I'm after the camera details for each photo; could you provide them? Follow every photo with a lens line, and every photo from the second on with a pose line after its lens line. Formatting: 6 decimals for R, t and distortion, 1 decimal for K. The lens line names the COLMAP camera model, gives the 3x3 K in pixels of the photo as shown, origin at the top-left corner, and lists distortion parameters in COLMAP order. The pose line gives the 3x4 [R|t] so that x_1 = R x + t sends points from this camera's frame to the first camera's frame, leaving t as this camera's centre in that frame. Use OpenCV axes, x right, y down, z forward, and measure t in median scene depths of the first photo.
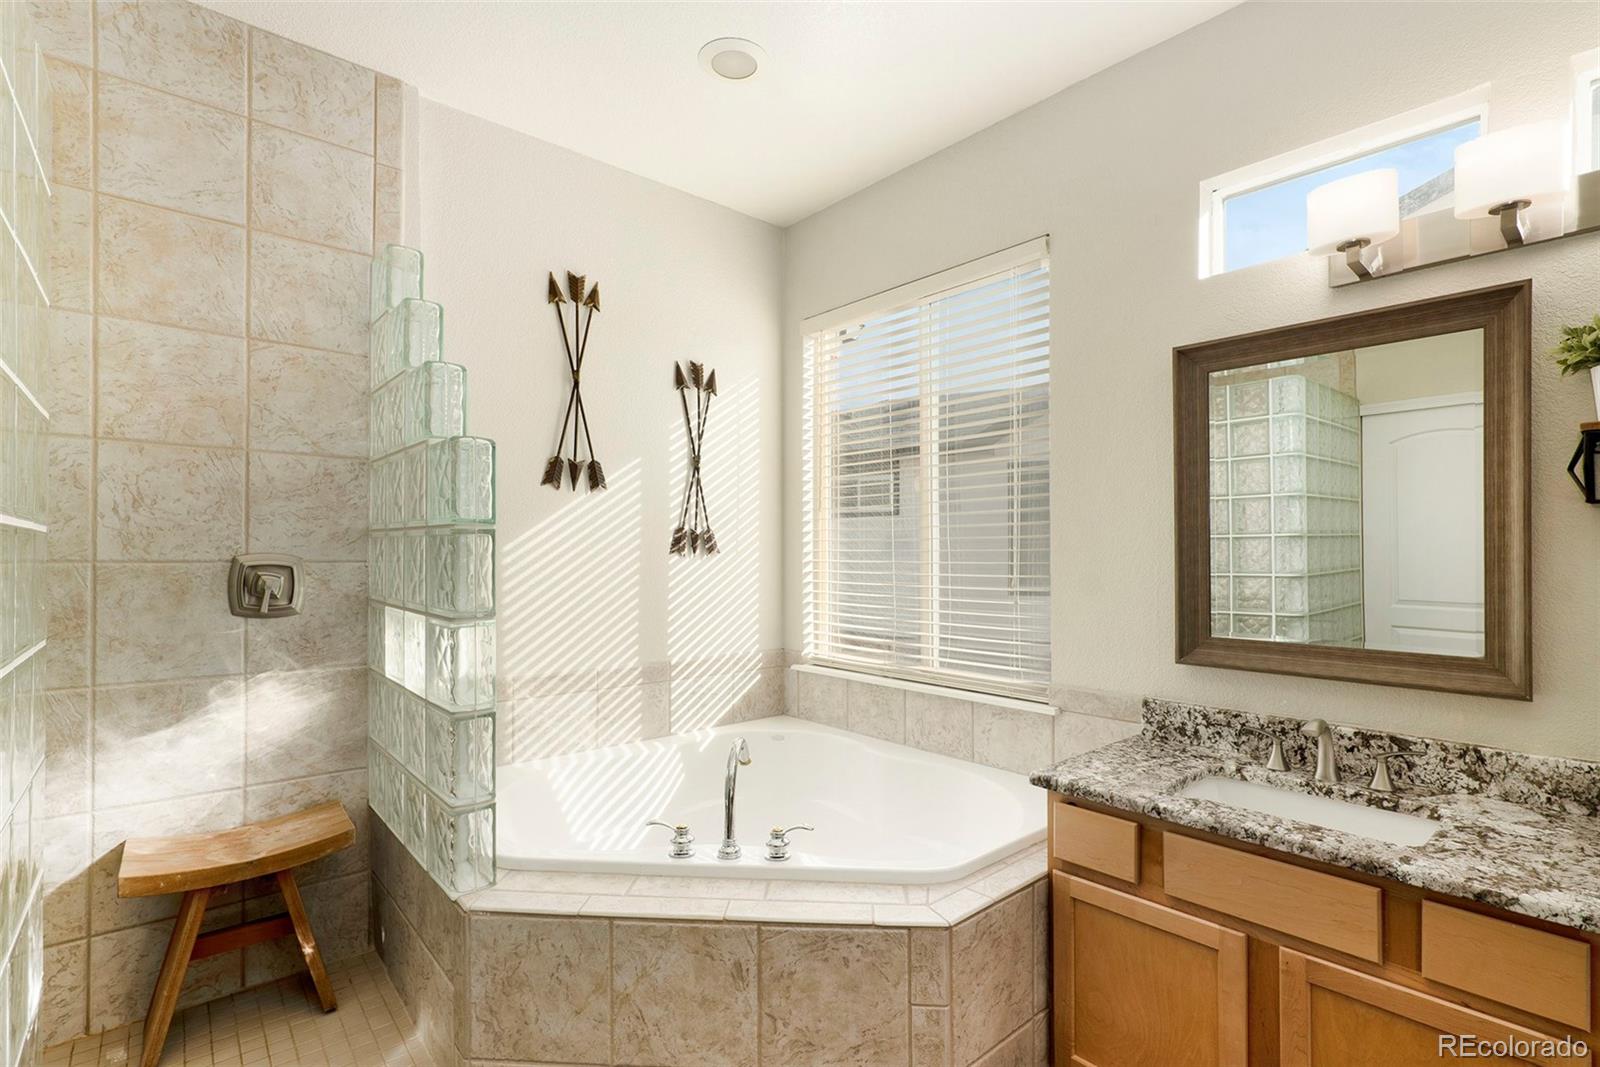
lens RADIAL K [[741.9, 0, 801.1], [0, 741.9, 539.4], [0, 0, 1]] dist [-0.016046, 0.000603]
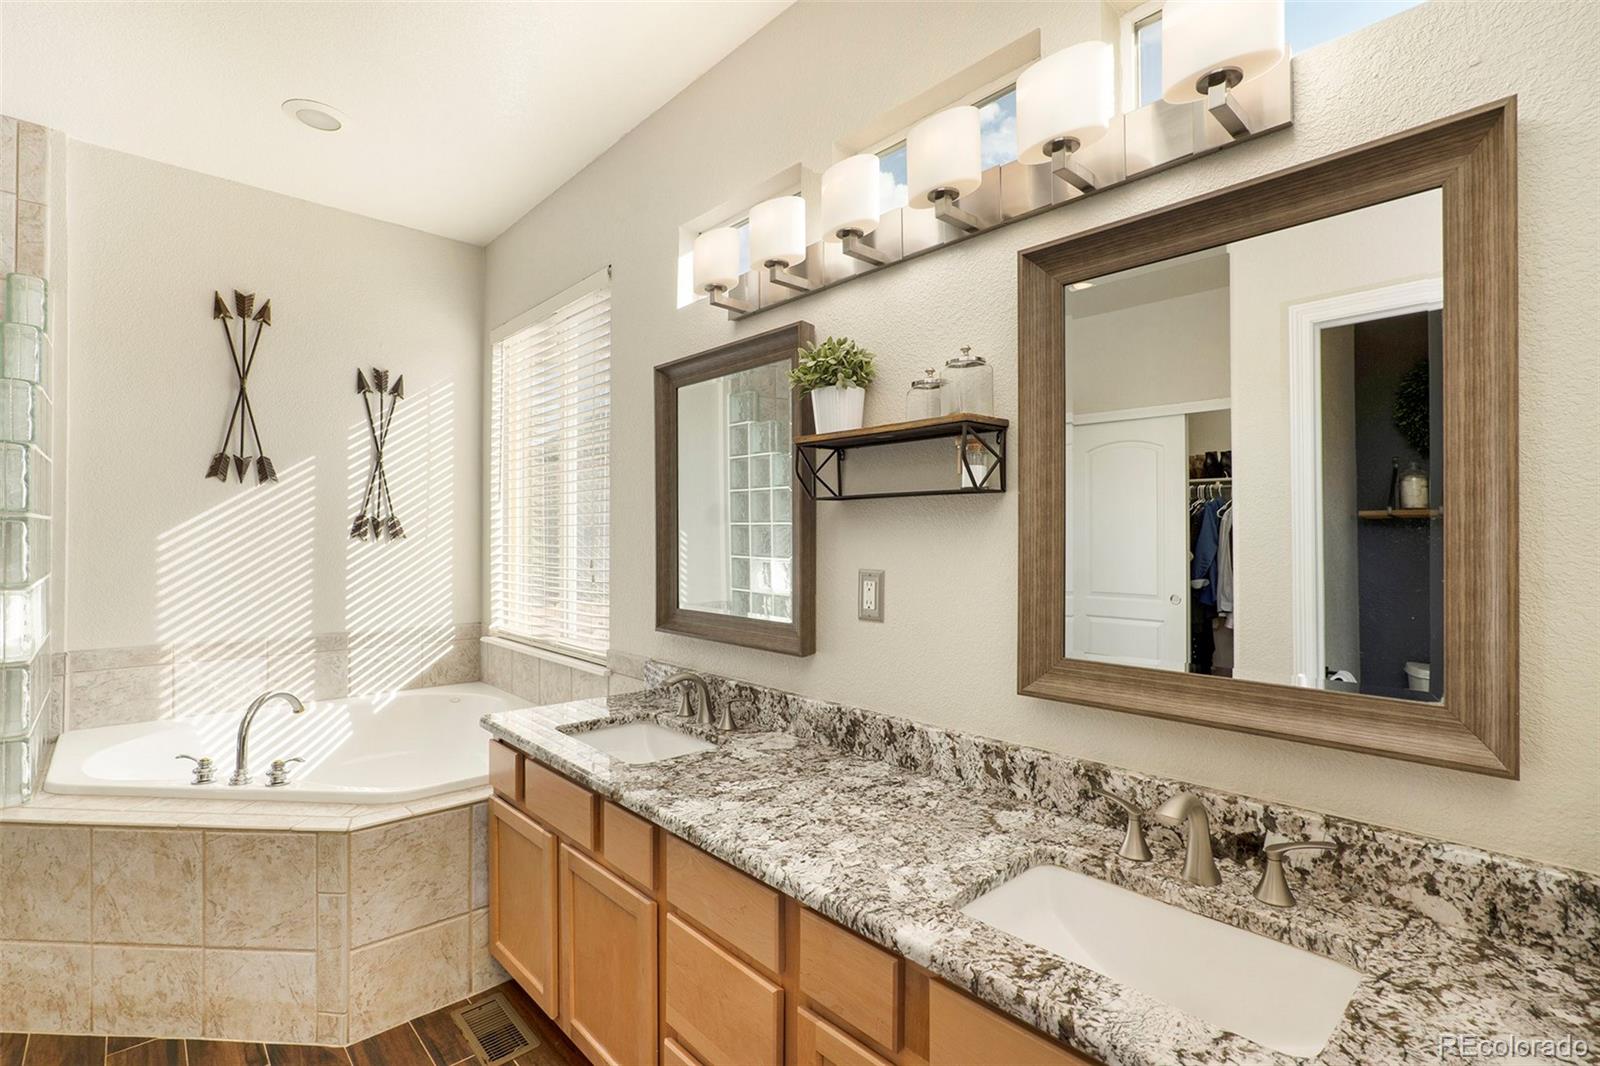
lens RADIAL K [[728.5, 0, 772.9], [0, 728.5, 537.6], [0, 0, 1]] dist [-0.013630, 0.003582]
pose [[0.999811, 0.004540, 0.018919, 0.767621], [-0.004833, 0.999868, 0.015484, -0.003604], [-0.018846, -0.015572, 0.999701, -0.213840]]
